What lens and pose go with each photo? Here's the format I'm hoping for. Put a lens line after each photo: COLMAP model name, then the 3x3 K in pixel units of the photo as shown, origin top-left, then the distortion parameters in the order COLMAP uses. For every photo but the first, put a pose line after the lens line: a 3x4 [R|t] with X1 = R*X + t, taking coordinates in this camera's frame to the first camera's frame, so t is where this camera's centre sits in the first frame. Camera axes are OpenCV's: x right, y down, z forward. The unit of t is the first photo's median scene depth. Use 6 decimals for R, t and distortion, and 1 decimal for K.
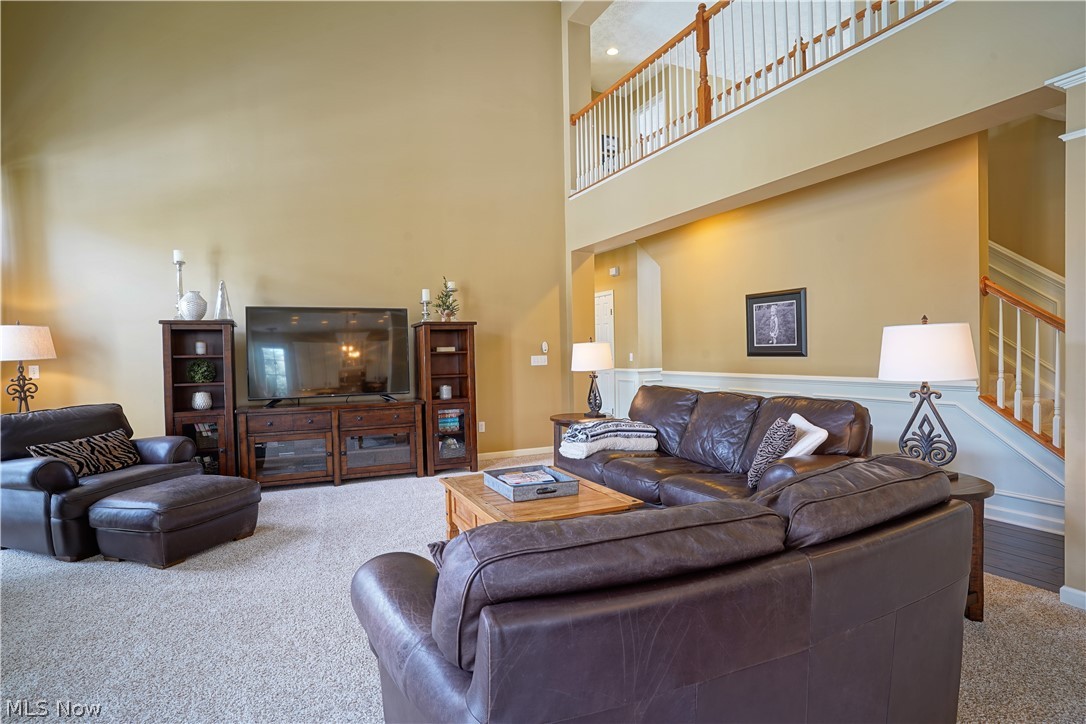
lens RADIAL K [[566.5, 0, 541.1], [0, 566.5, 366.3], [0, 0, 1]] dist [-0.076909, 0.042547]
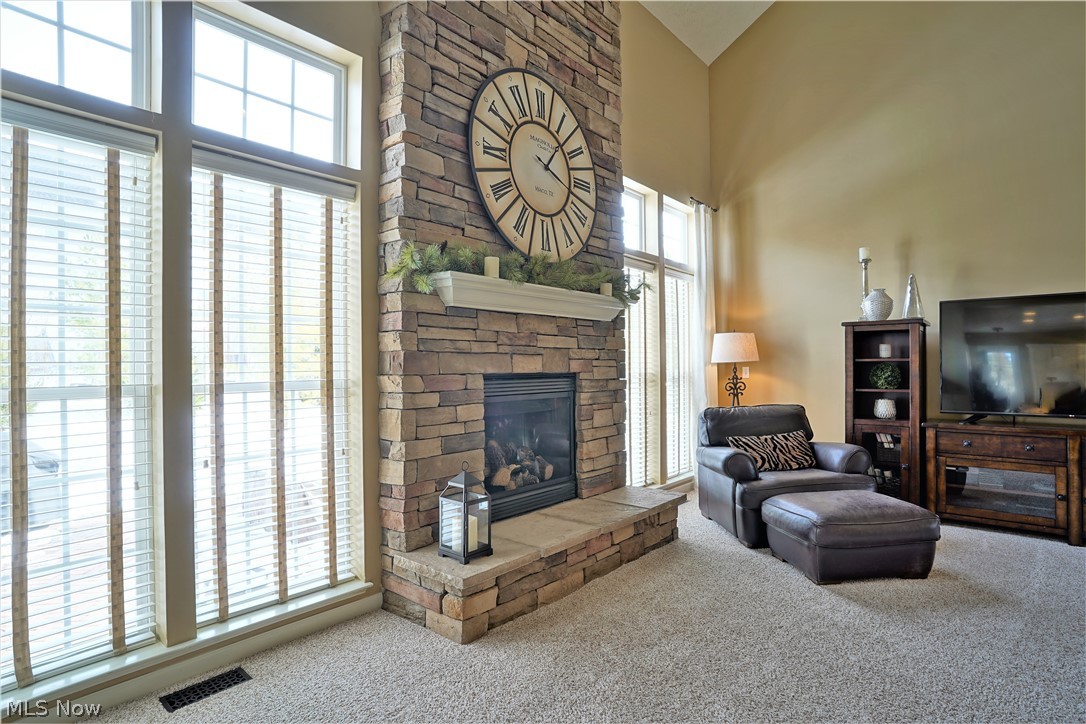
lens RADIAL K [[566.5, 0, 541.1], [0, 566.5, 366.3], [0, 0, 1]] dist [-0.076909, 0.042547]
pose [[0.406292, 0.015472, -0.913612, -0.014058], [-0.022280, 0.999727, 0.007022, -0.001491], [0.913472, 0.017502, 0.406526, 0.125722]]
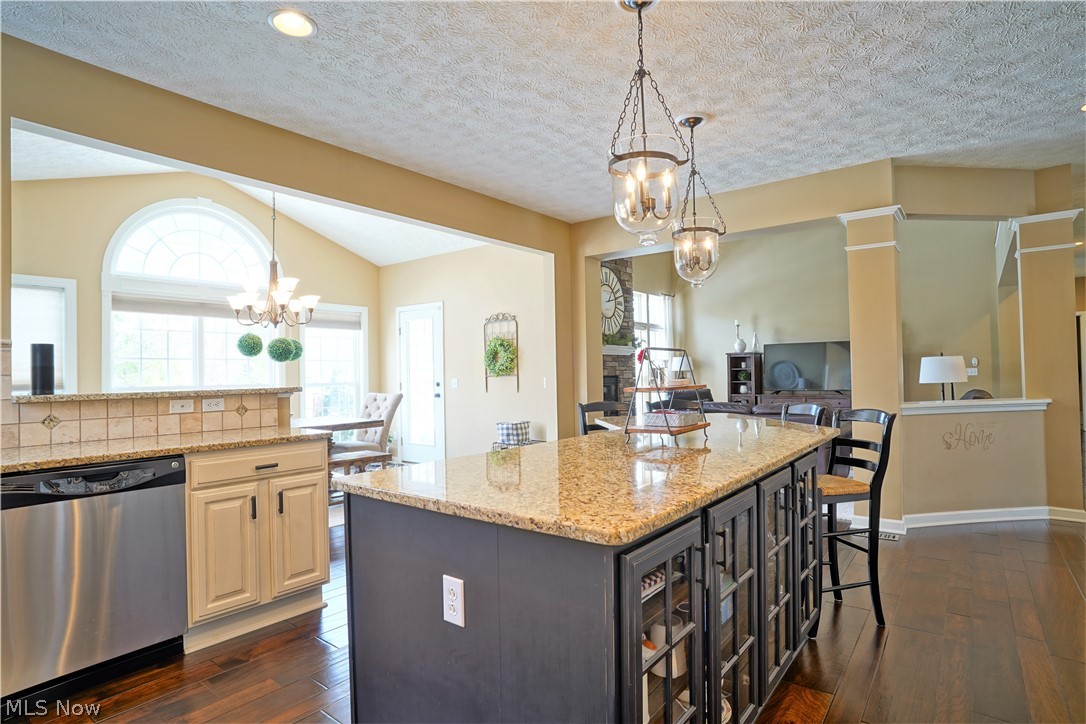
lens RADIAL K [[566.5, 0, 541.1], [0, 566.5, 366.3], [0, 0, 1]] dist [-0.076909, 0.042547]
pose [[0.443463, -0.001366, -0.896291, 1.112361], [-0.012286, 0.999896, -0.007602, -0.002293], [0.896208, 0.014383, 0.443400, -0.756948]]
